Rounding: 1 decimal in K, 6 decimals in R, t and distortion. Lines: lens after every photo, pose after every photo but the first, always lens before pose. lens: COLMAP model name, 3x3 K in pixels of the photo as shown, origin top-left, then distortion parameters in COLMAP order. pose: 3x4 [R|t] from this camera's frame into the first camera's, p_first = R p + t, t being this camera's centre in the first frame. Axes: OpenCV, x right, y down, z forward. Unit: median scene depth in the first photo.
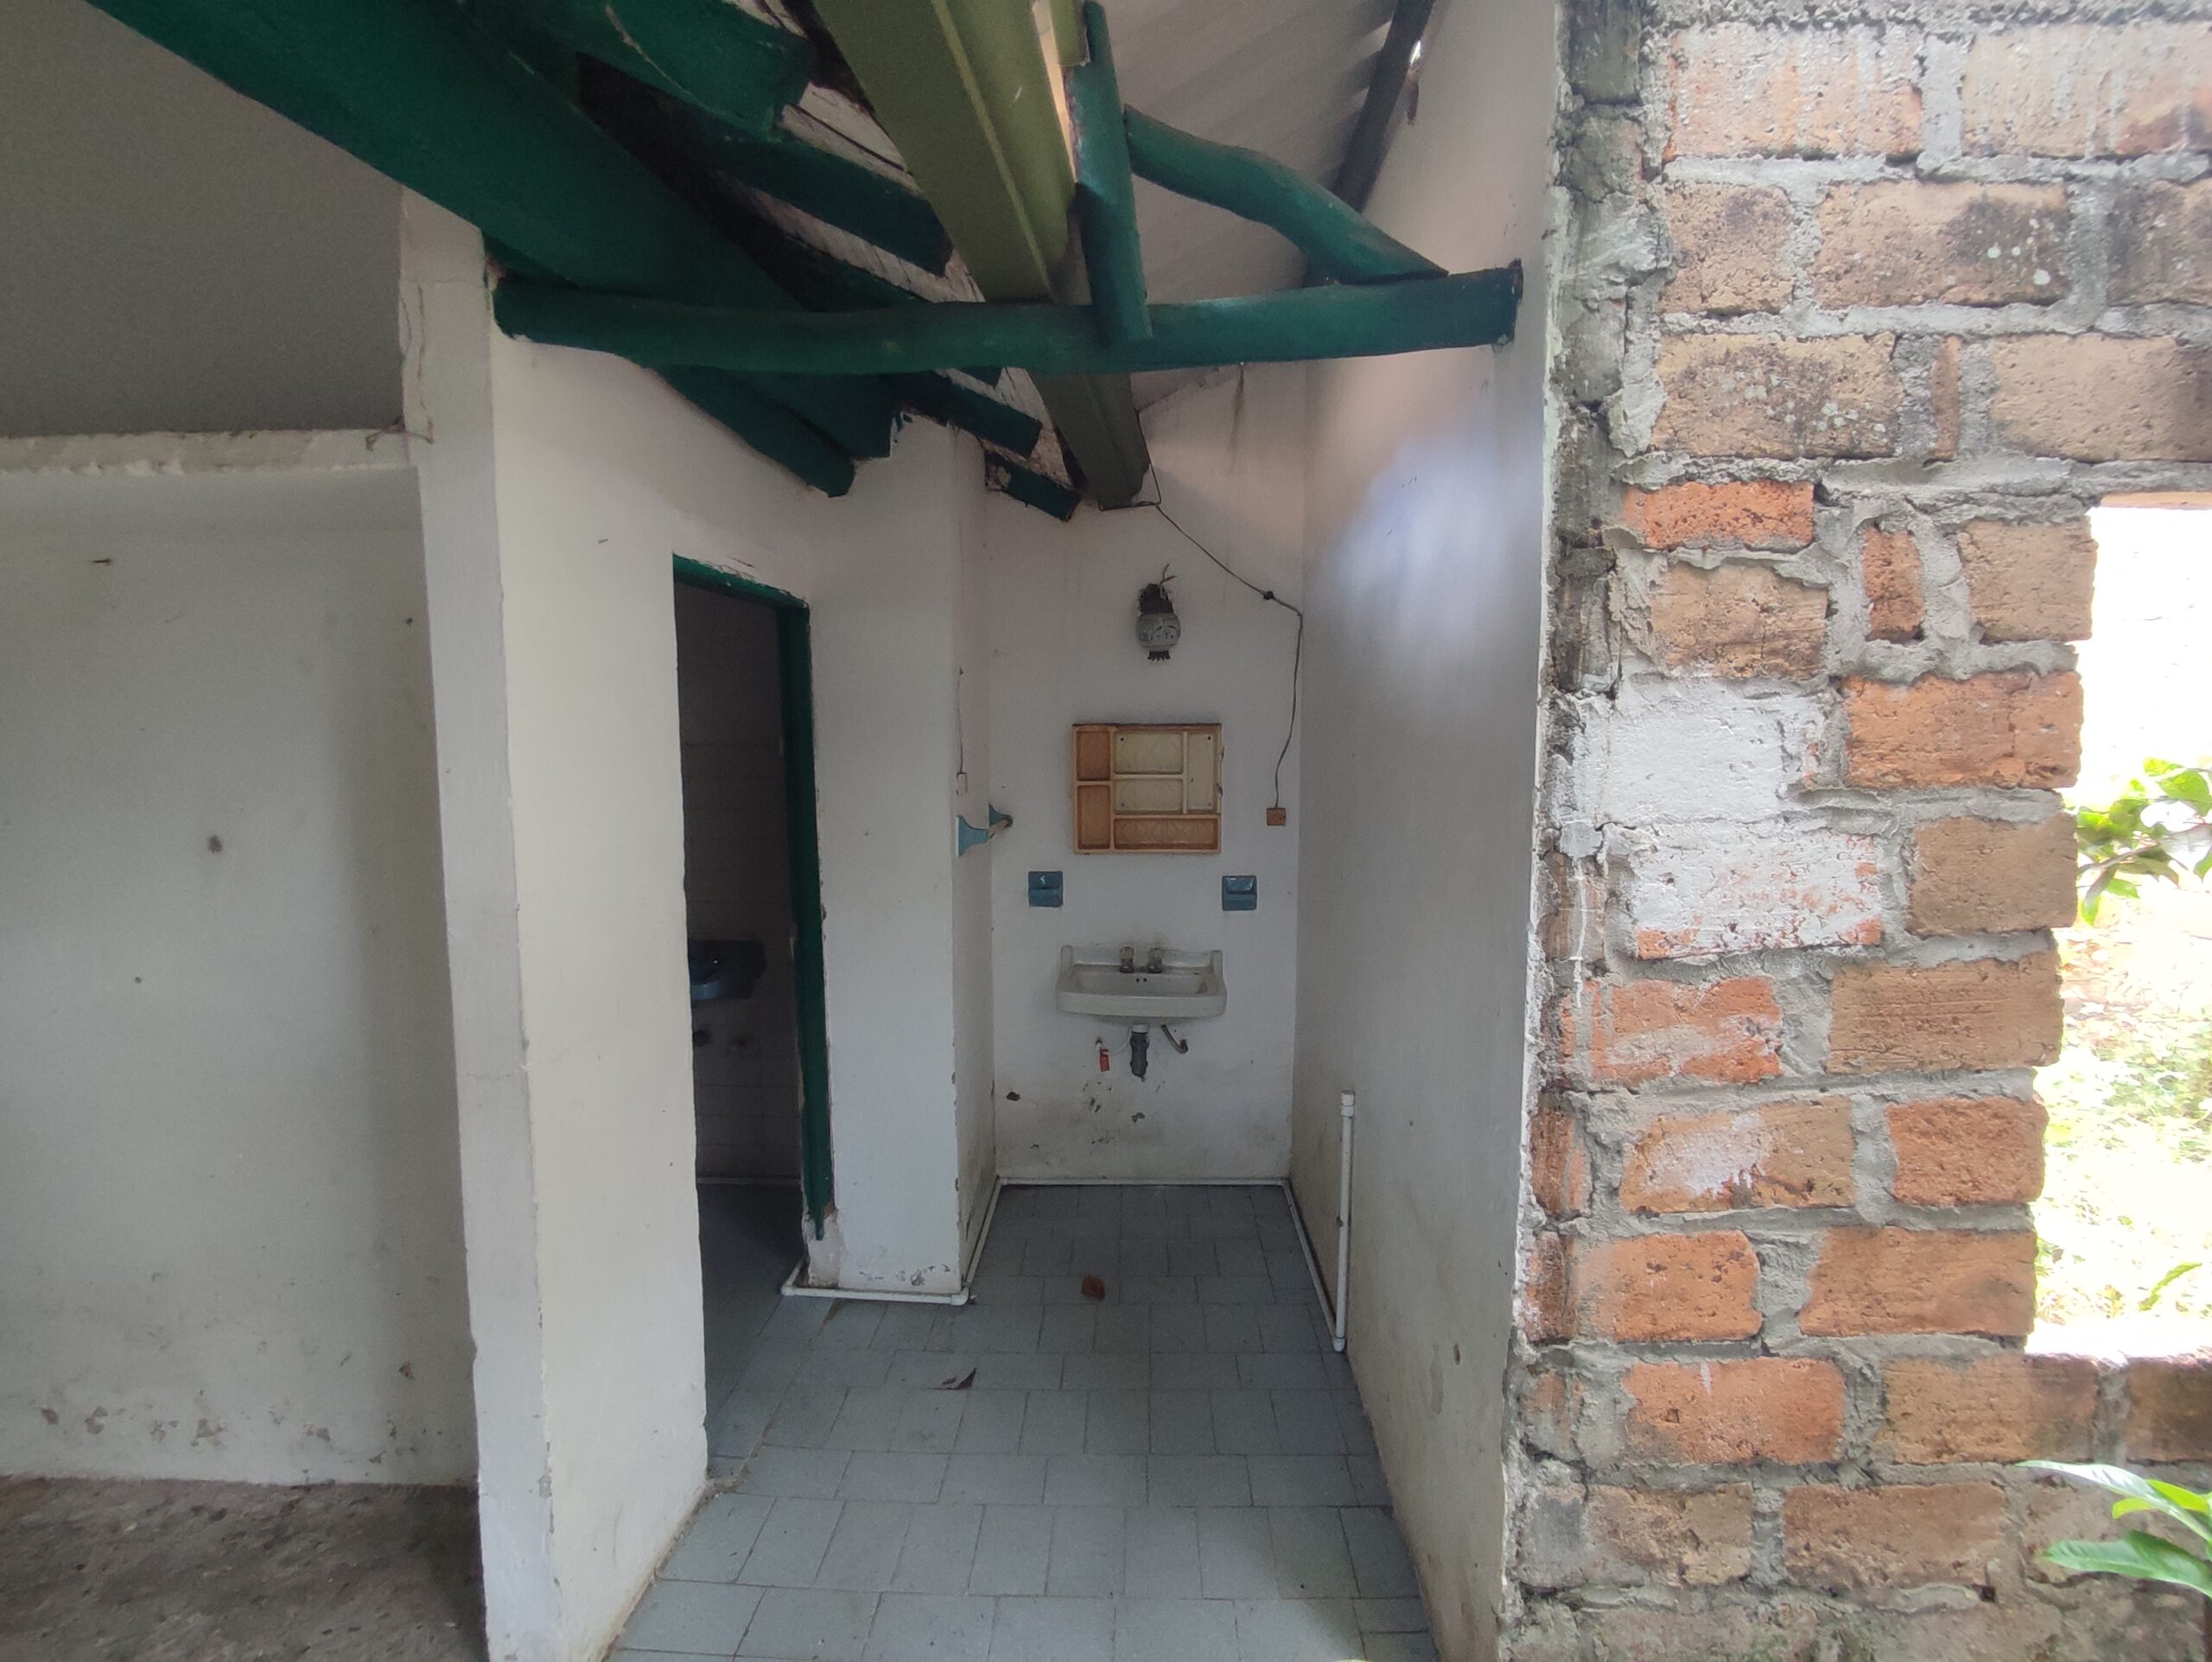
lens RADIAL K [[1008.3, 0, 1106.0], [0, 1008.3, 827.4], [0, 0, 1]] dist [-0.006611, 0.000476]
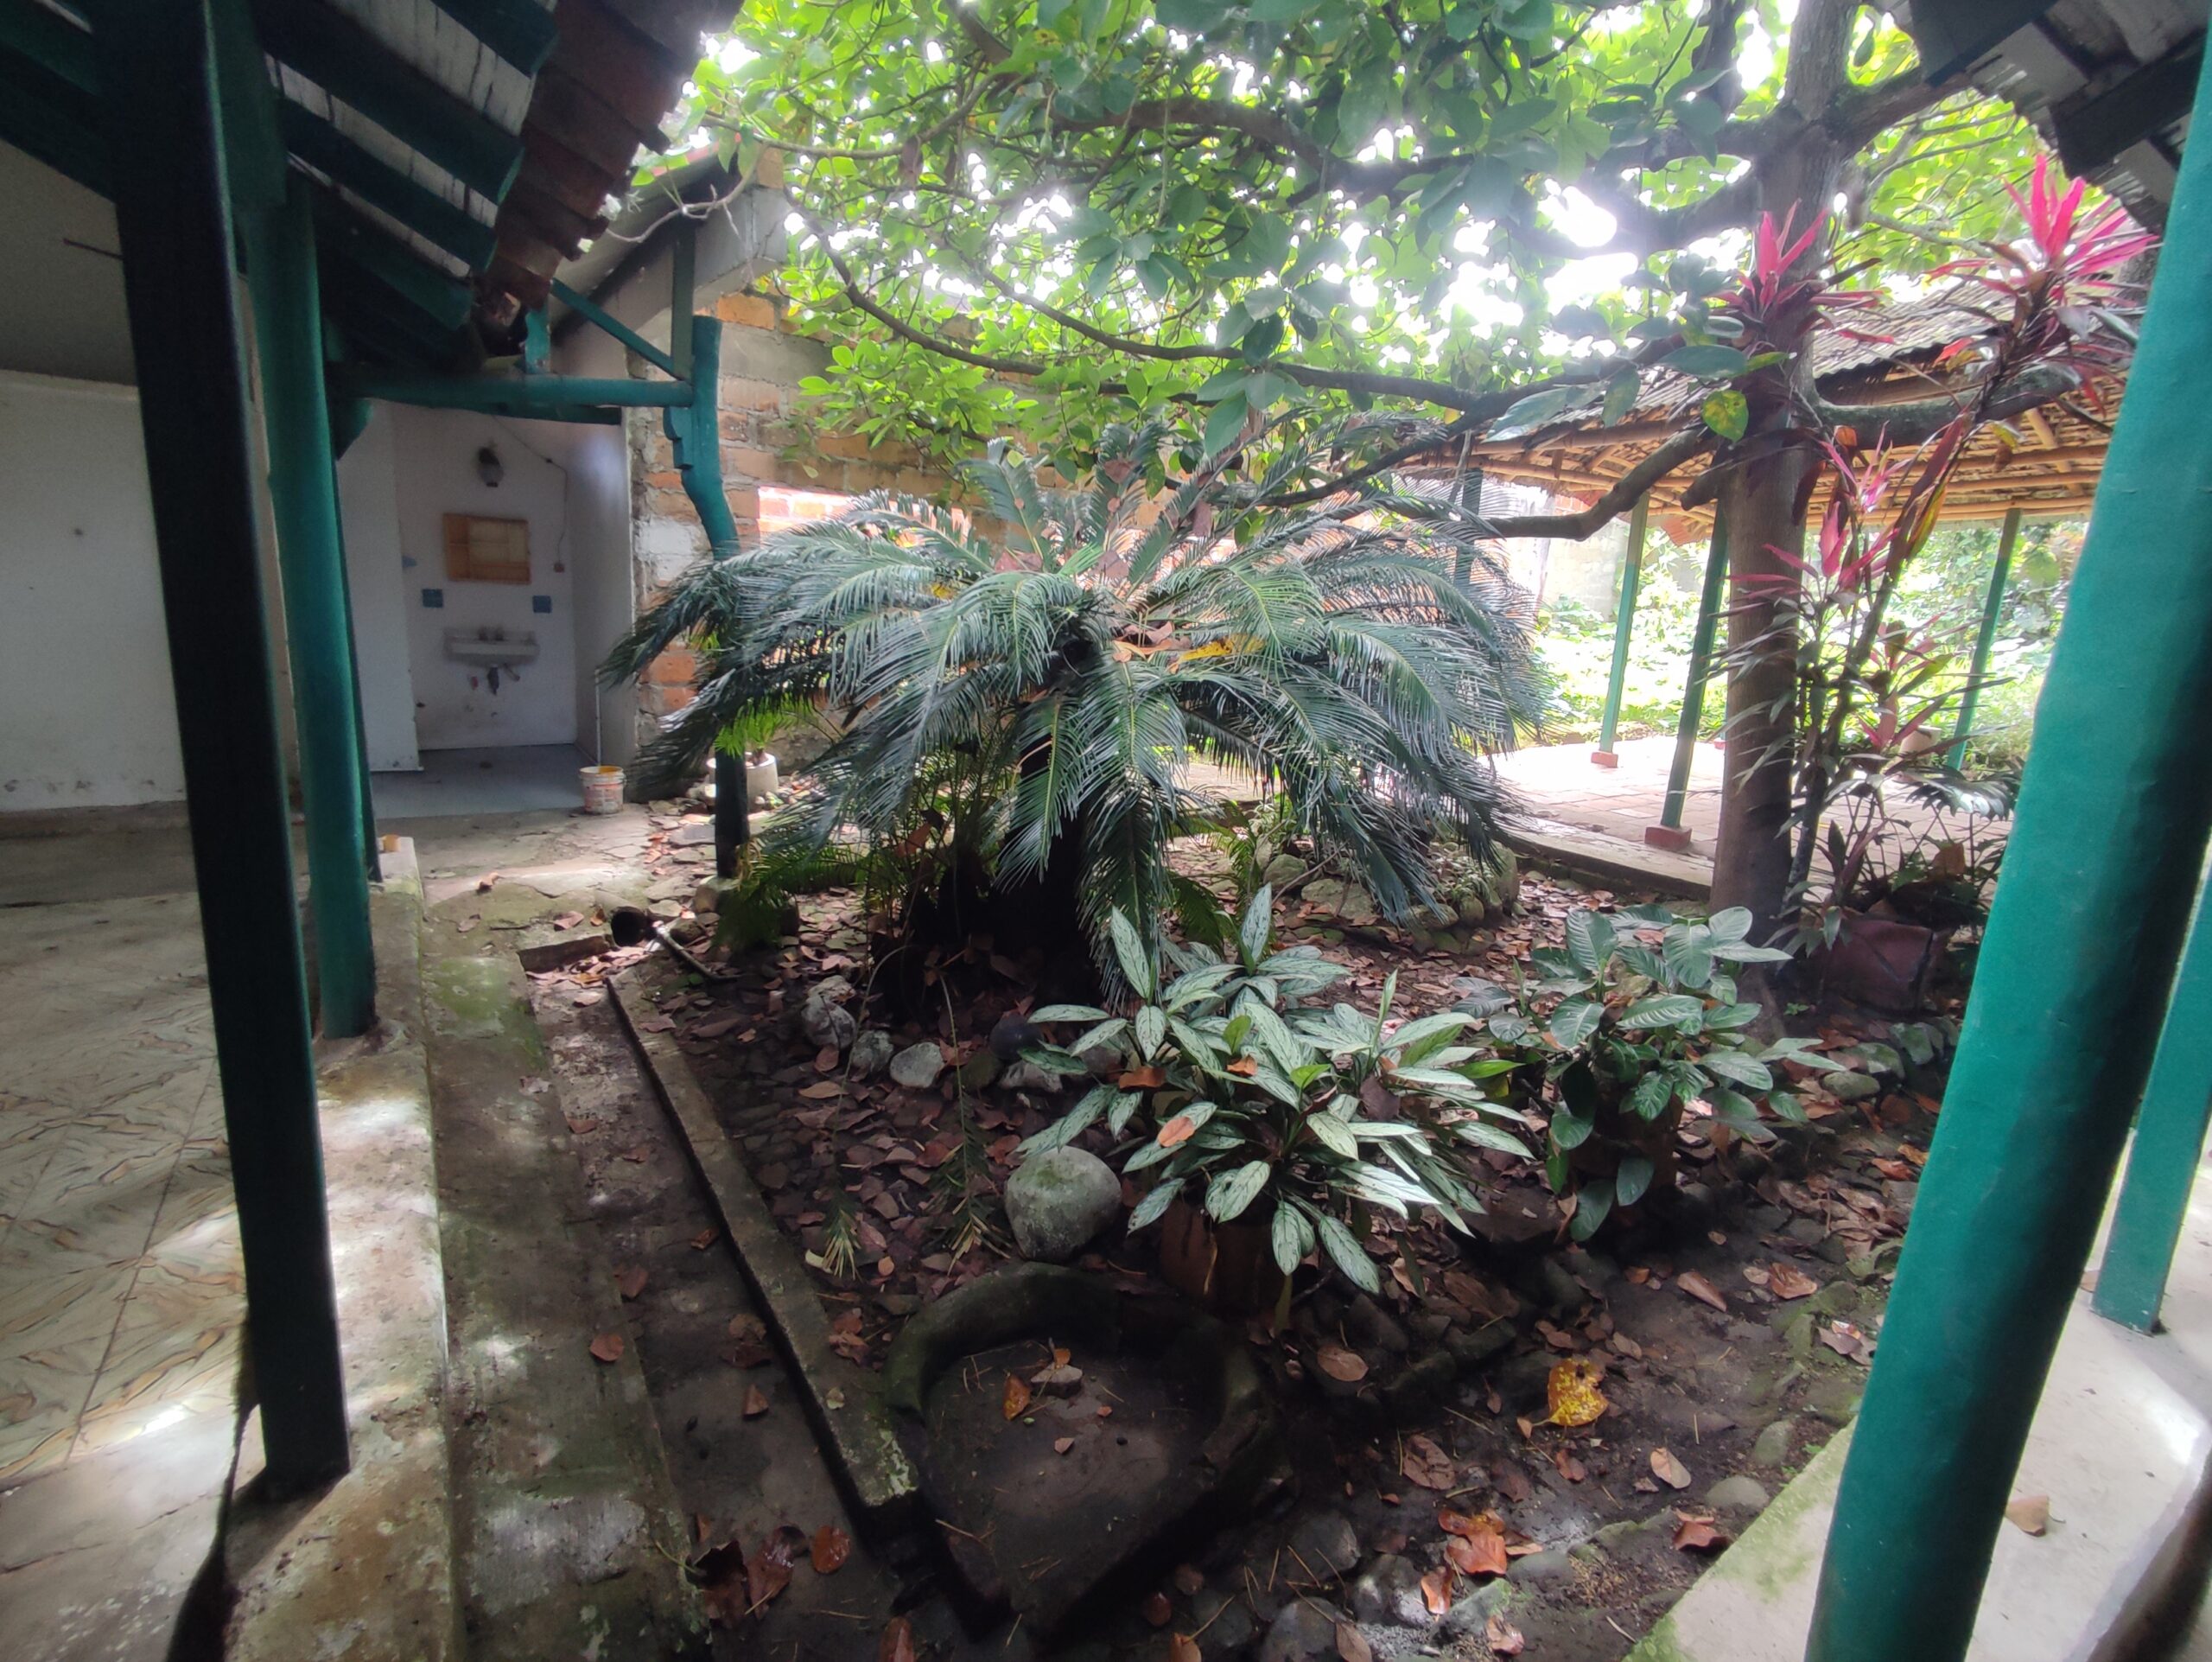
lens RADIAL K [[1008.3, 0, 1095.6], [0, 1008.3, 813.1], [0, 0, 1]] dist [-0.006611, 0.000476]
pose [[0.790305, -0.079572, 0.607524, -0.278783], [-0.016435, 0.988421, 0.150841, 0.167997], [-0.612493, -0.129195, 0.779847, -1.480621]]
